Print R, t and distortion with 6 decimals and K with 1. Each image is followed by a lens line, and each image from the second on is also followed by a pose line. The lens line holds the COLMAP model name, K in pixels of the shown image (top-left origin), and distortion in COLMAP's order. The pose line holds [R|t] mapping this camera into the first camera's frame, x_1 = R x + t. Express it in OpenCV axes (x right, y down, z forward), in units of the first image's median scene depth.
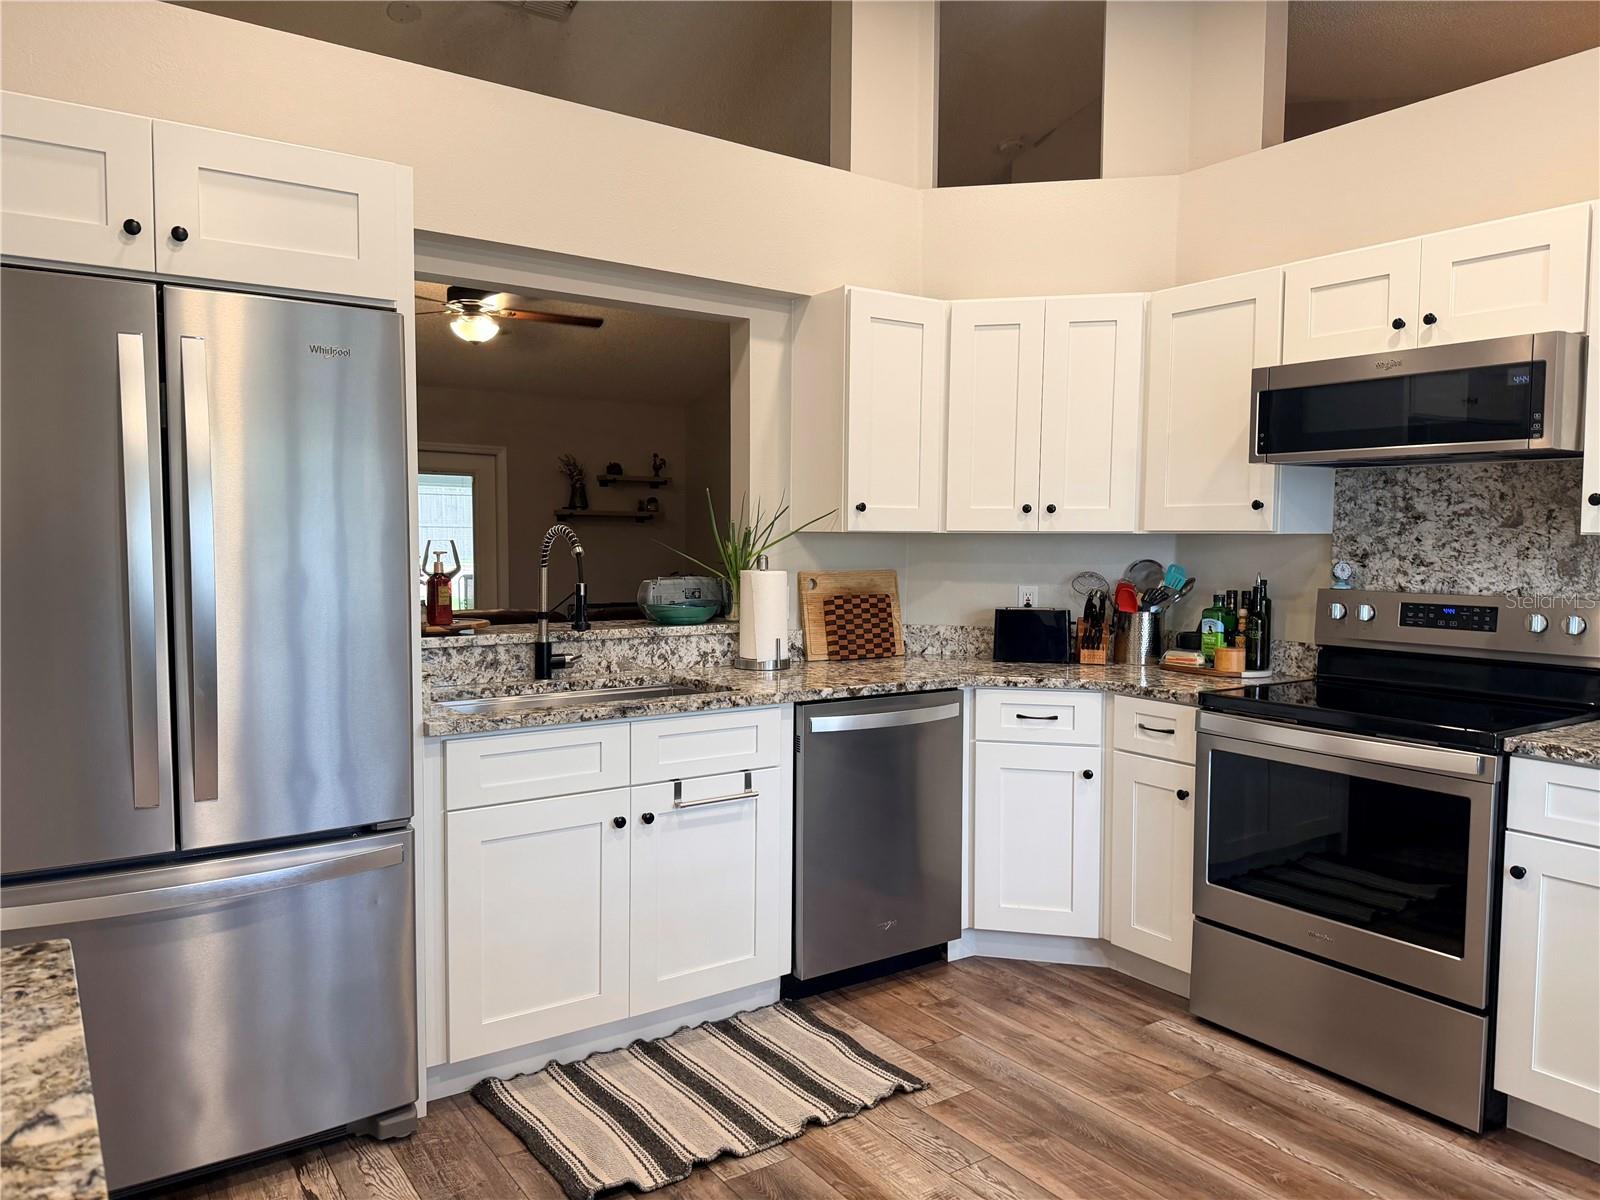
lens RADIAL K [[1120.2, 0, 800.6], [0, 1120.2, 602.0], [0, 0, 1]] dist [0.065915, -0.087560]
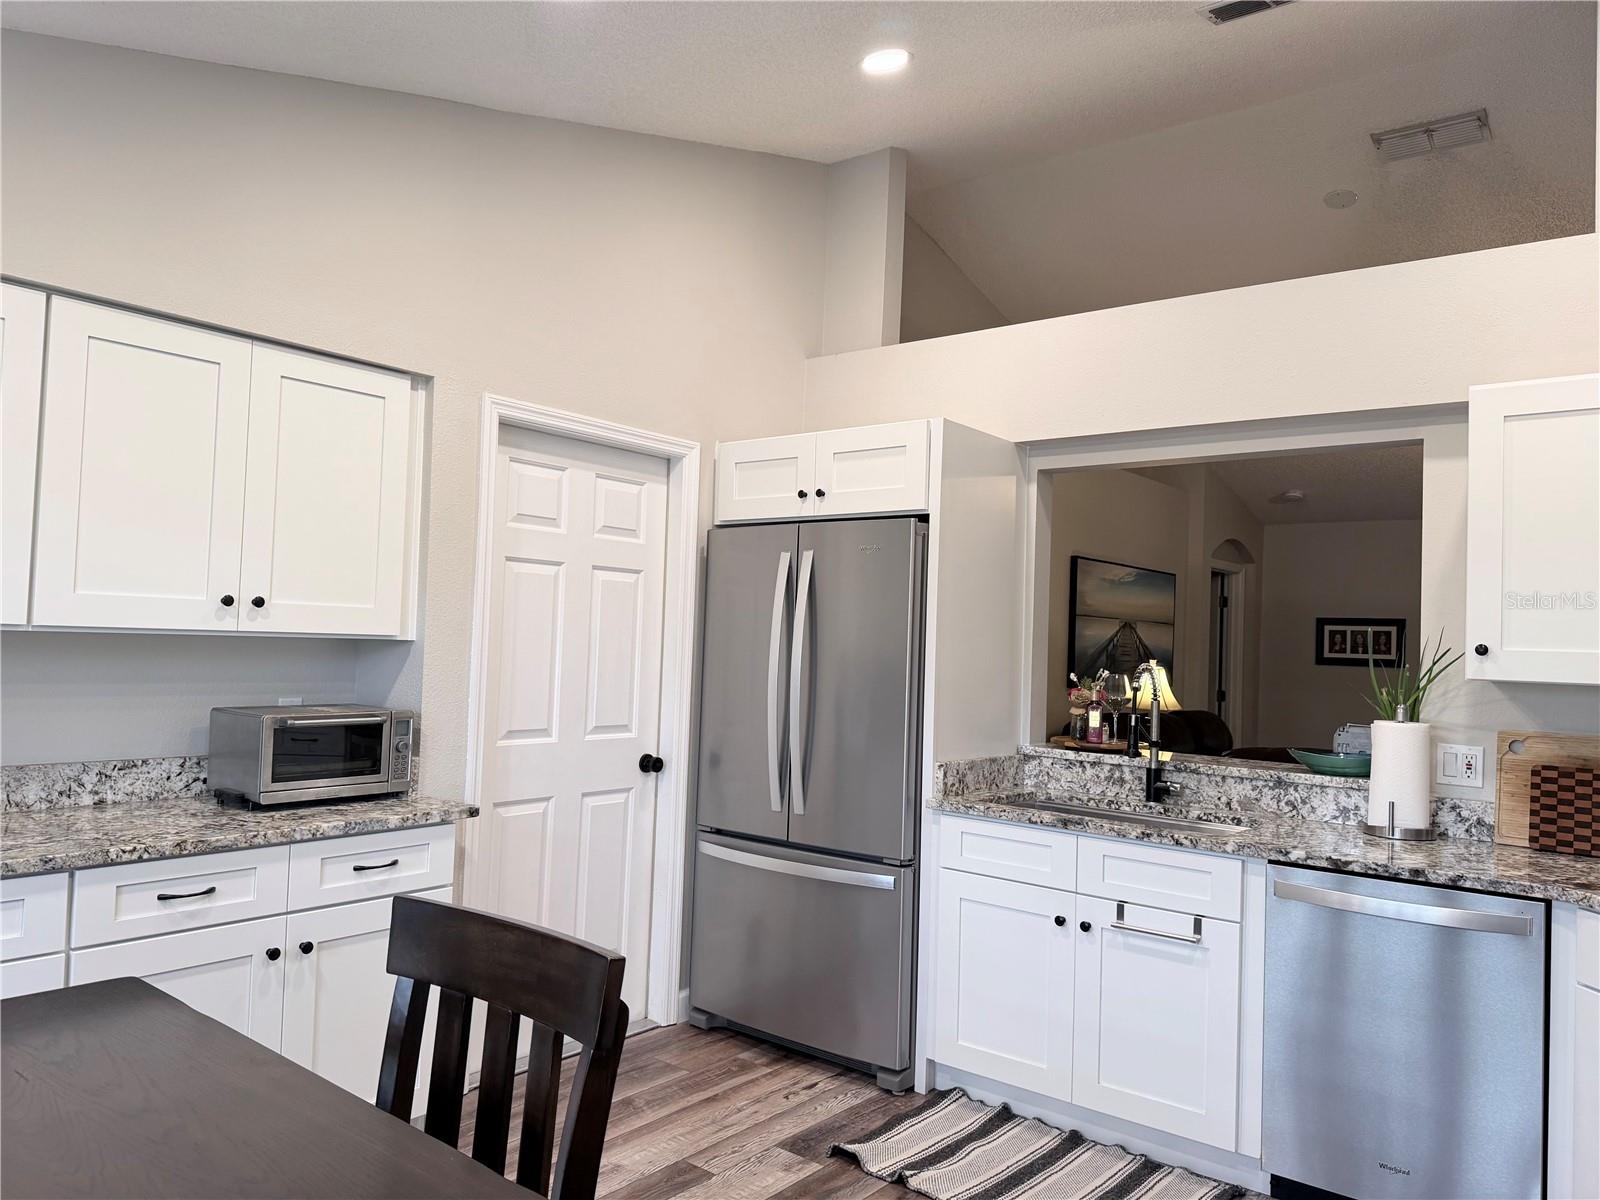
lens RADIAL K [[1120.2, 0, 791.5], [0, 1120.2, 598.5], [0, 0, 1]] dist [0.065915, -0.087560]
pose [[0.281090, -0.035847, -0.959012, 0.761013], [-0.087067, 0.994228, -0.062683, -0.030638], [0.955724, 0.101118, 0.276346, 0.333638]]
